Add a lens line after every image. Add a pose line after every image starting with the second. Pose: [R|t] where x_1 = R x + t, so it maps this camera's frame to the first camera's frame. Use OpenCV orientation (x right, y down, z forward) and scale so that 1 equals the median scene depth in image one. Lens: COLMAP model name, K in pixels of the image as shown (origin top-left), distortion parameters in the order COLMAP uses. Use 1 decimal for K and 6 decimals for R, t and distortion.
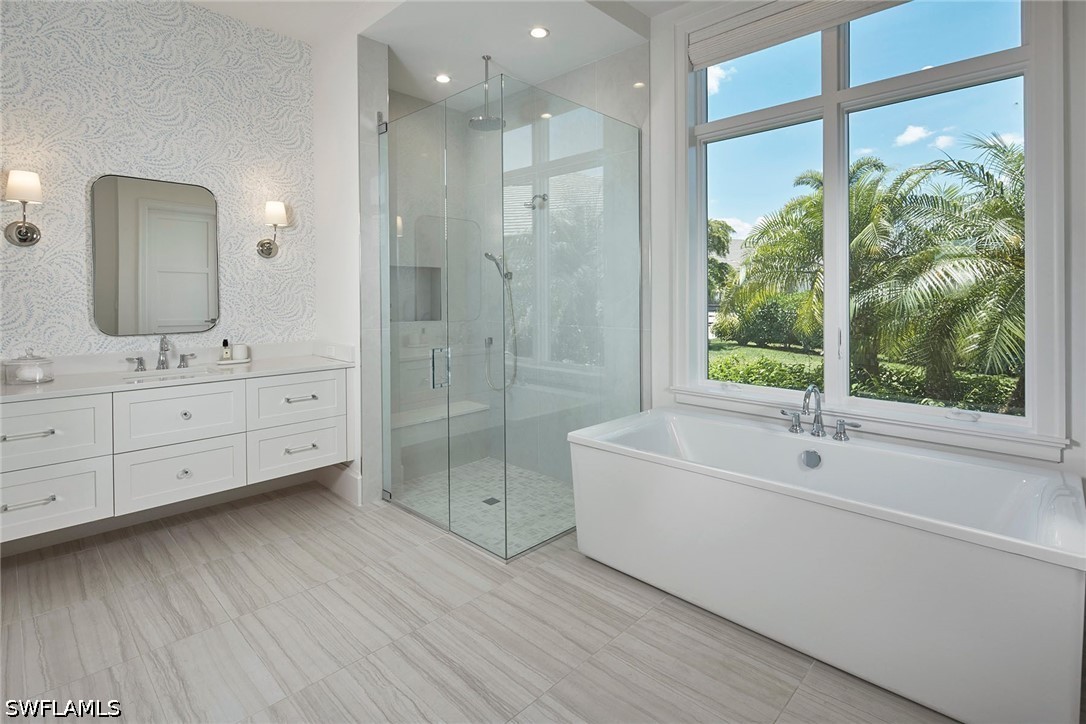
lens RADIAL K [[519.3, 0, 537.0], [0, 519.3, 292.5], [0, 0, 1]] dist [0.000801, -0.001245]
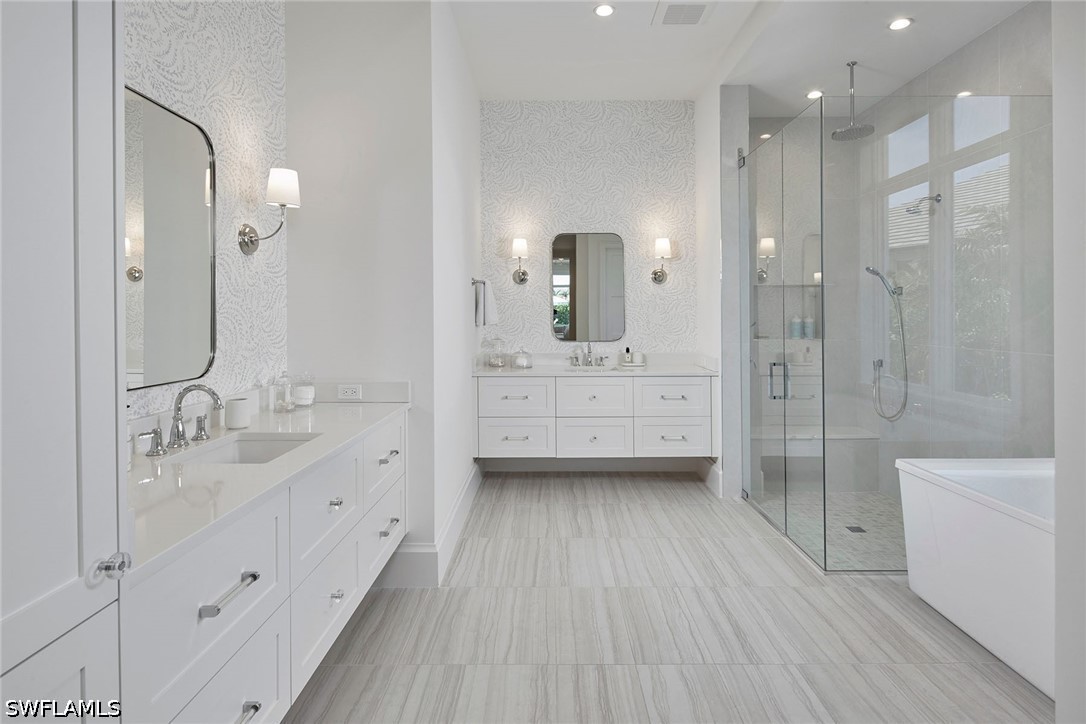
lens RADIAL K [[519.3, 0, 537.0], [0, 519.3, 292.5], [0, 0, 1]] dist [0.000801, -0.001245]
pose [[0.692402, -0.032822, -0.720765, 0.262481], [0.007570, 0.999240, -0.038231, -0.000553], [0.721472, 0.021015, 0.692125, -0.115689]]
